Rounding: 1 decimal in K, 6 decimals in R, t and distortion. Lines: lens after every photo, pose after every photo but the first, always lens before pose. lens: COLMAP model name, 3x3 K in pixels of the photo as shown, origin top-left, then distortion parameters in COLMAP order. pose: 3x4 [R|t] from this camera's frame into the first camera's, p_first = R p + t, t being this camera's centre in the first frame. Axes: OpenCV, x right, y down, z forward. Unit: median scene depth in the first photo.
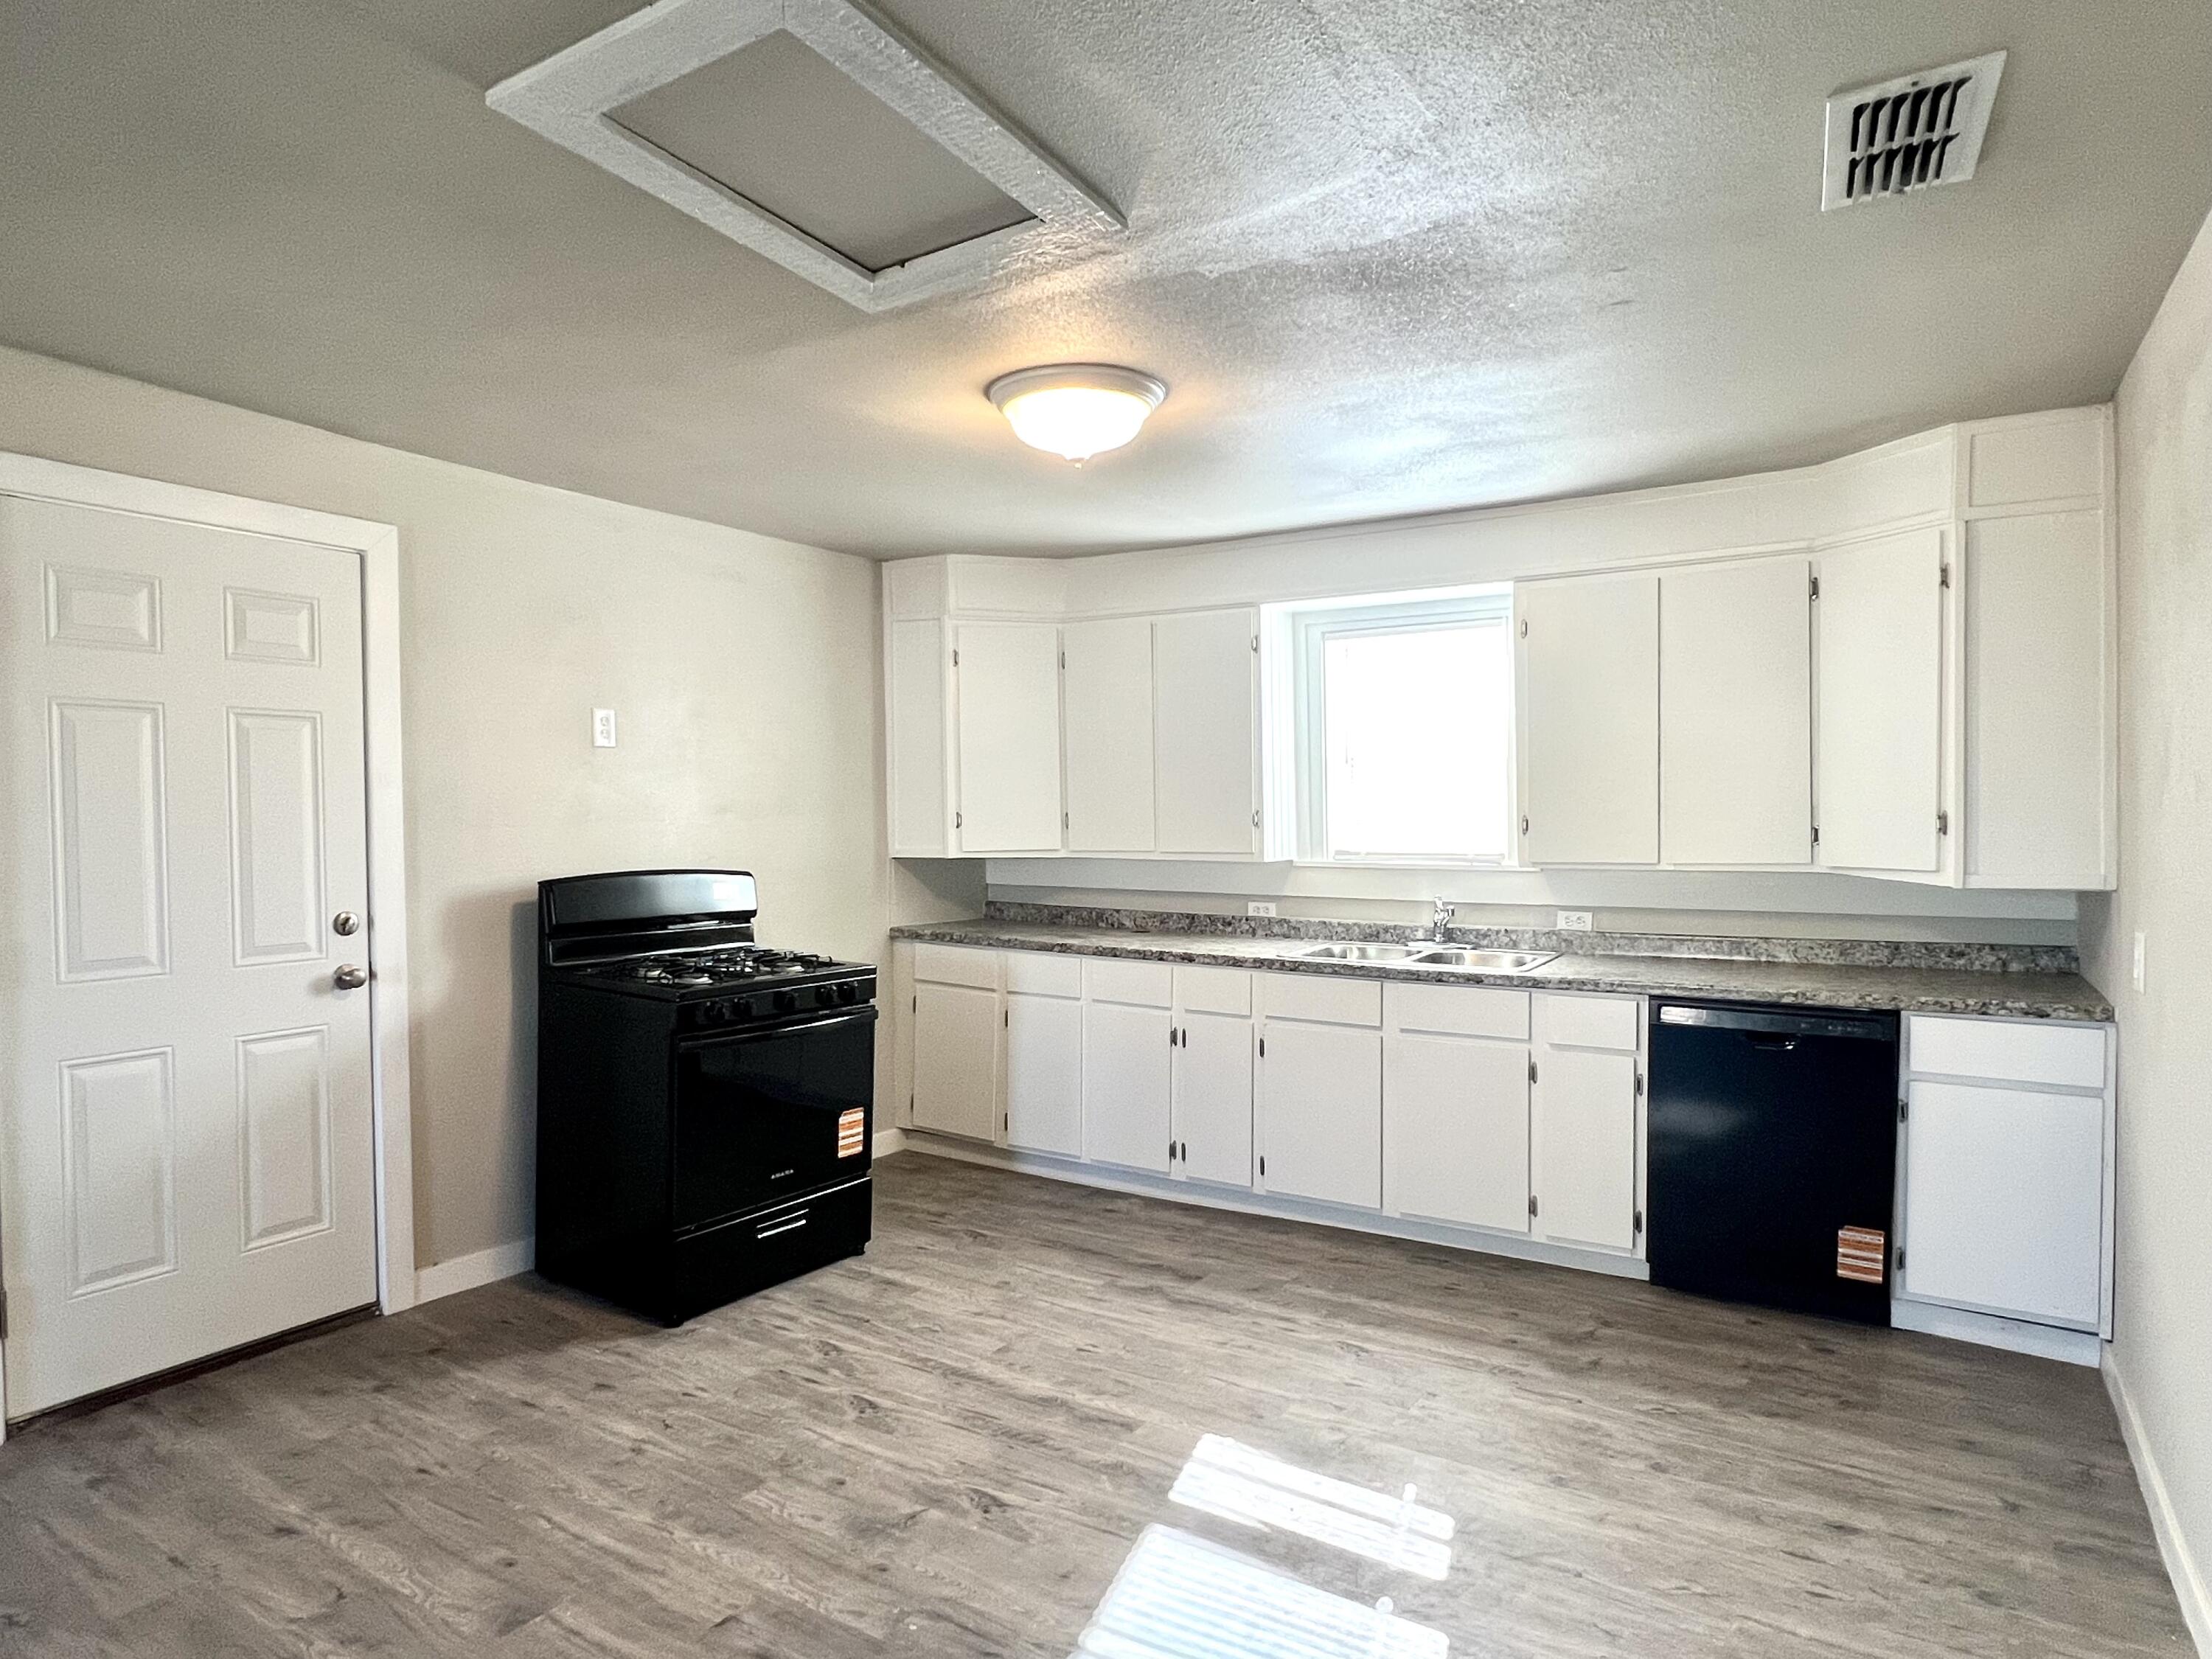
lens RADIAL K [[1275.8, 0, 1107.3], [0, 1275.8, 835.7], [0, 0, 1]] dist [-0.001263, -0.000388]
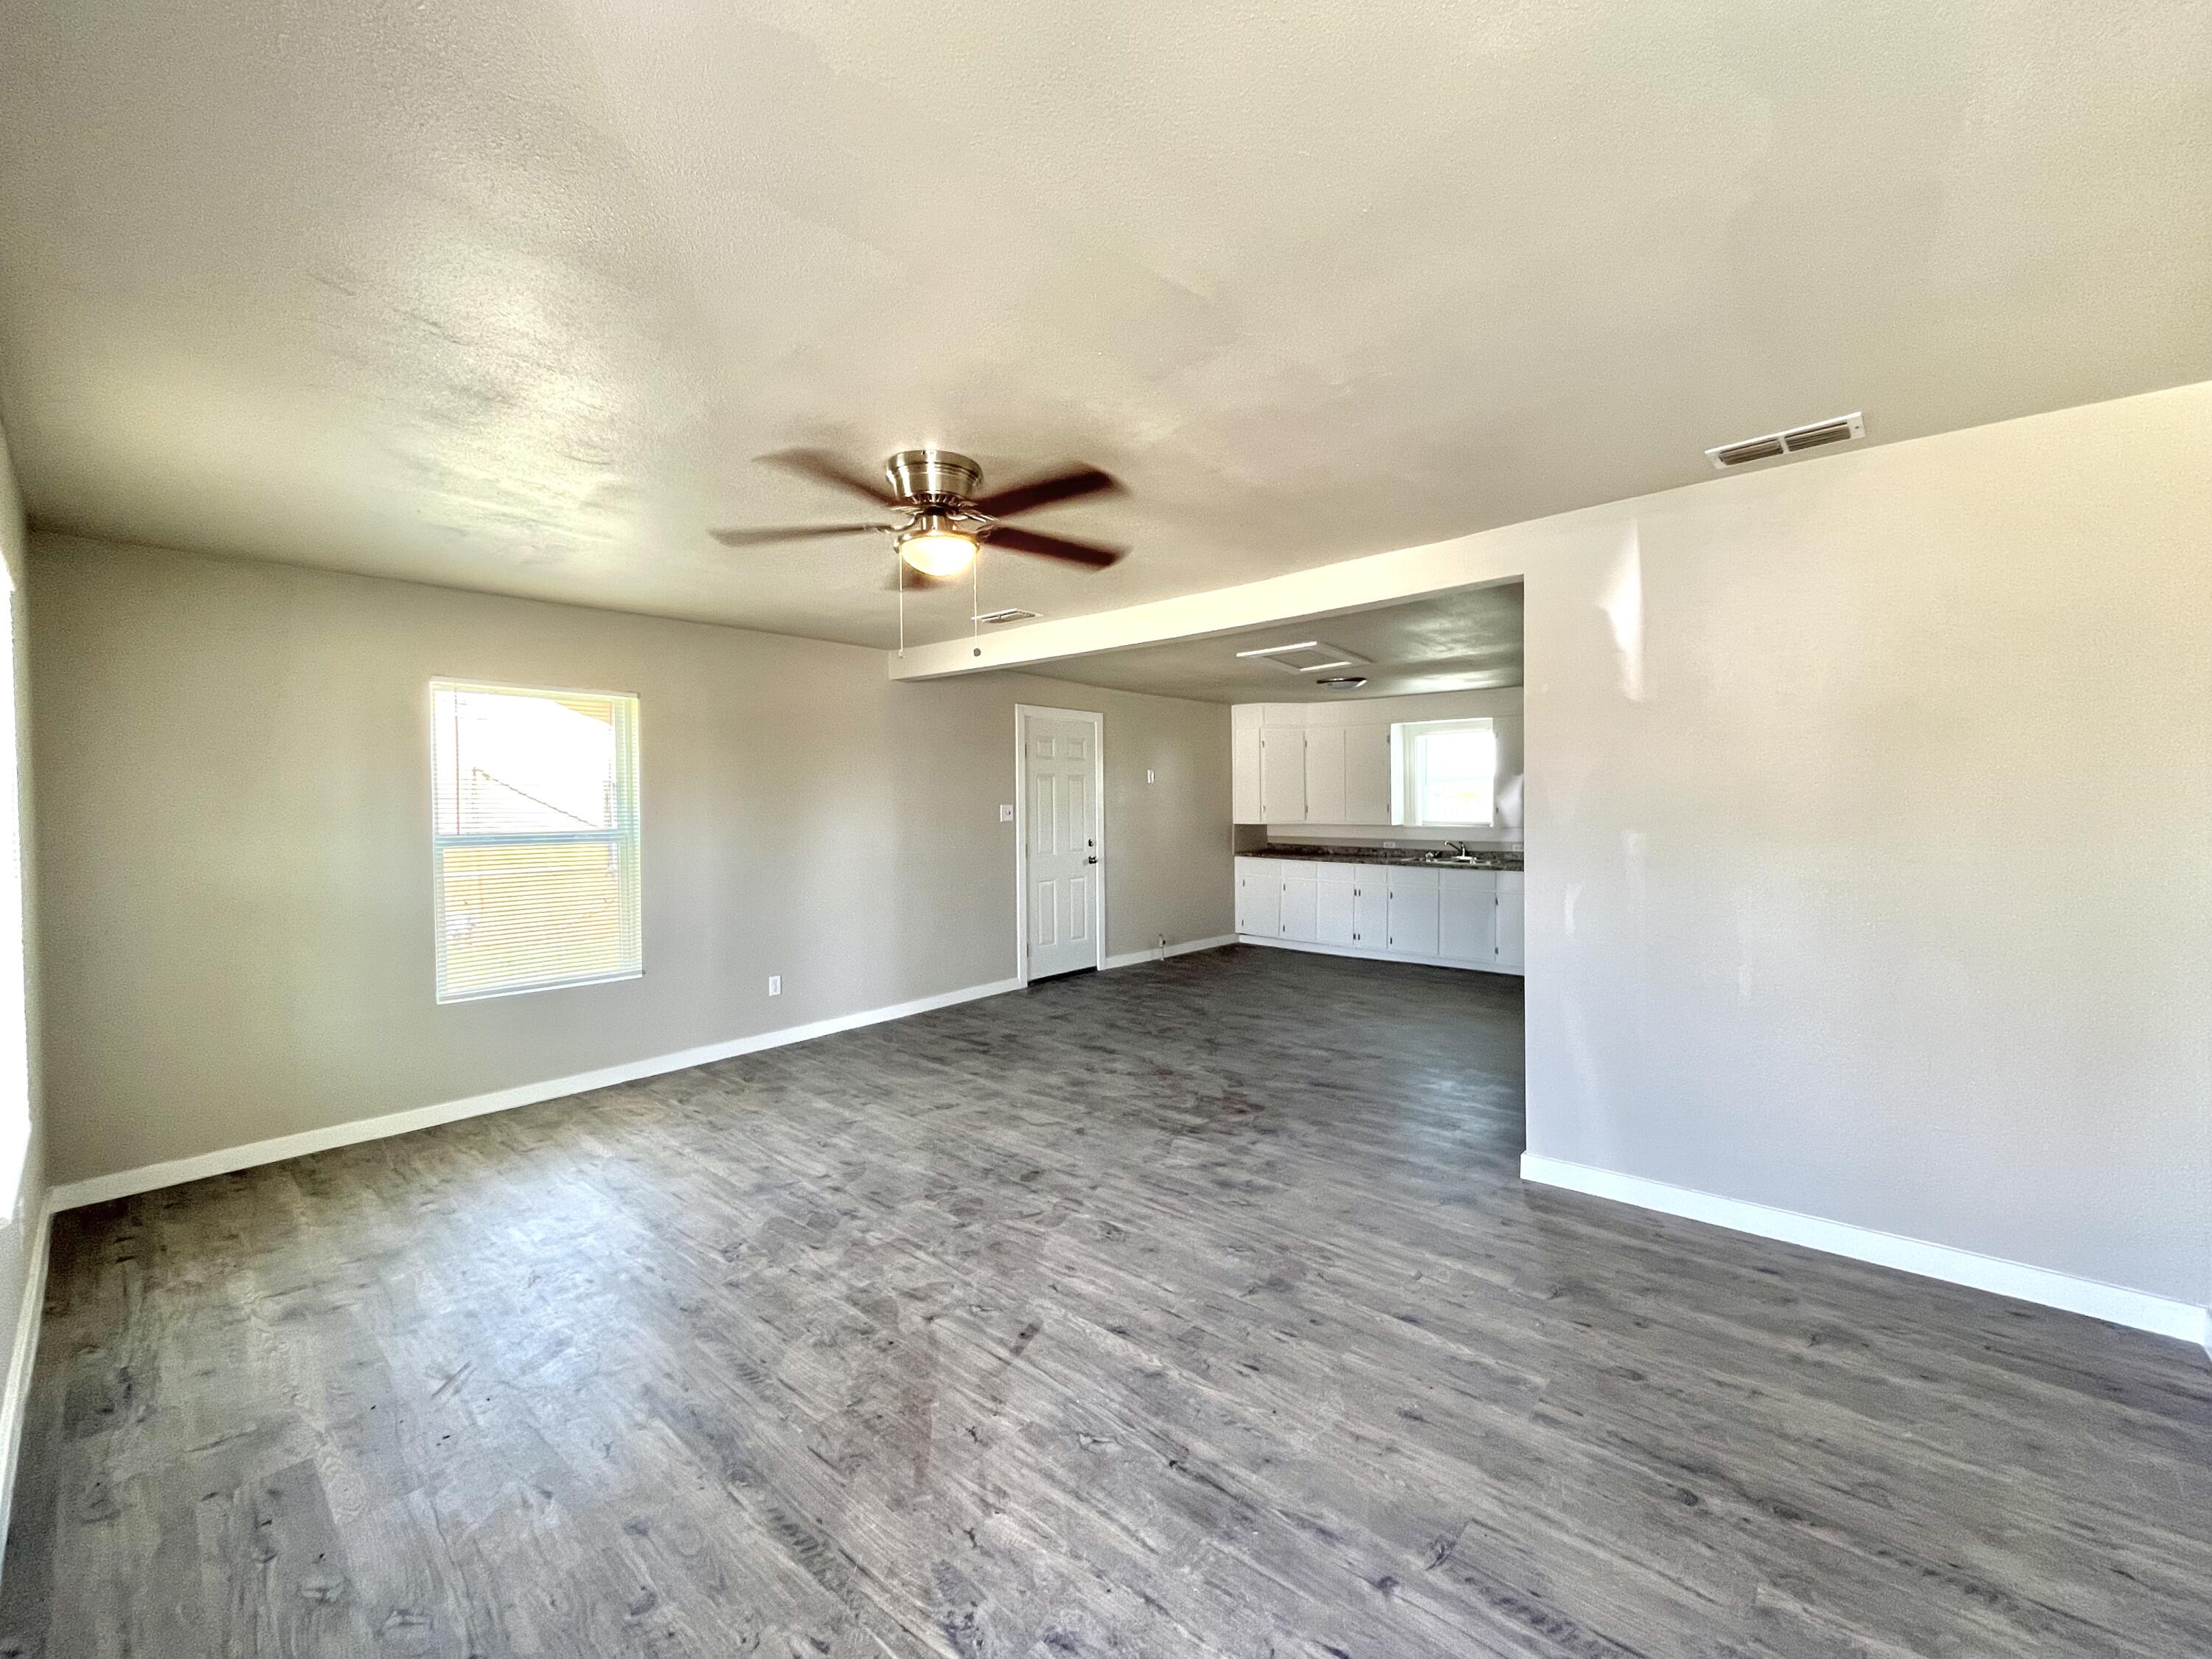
lens RADIAL K [[890.7, 0, 1103.6], [0, 890.7, 821.0], [0, 0, 1]] dist [-0.000256, -0.000016]
pose [[0.988364, 0.001462, -0.152100, -0.197228], [-0.001360, 0.999999, 0.000777, 0.012279], [0.152100, -0.000561, 0.988365, -0.958020]]
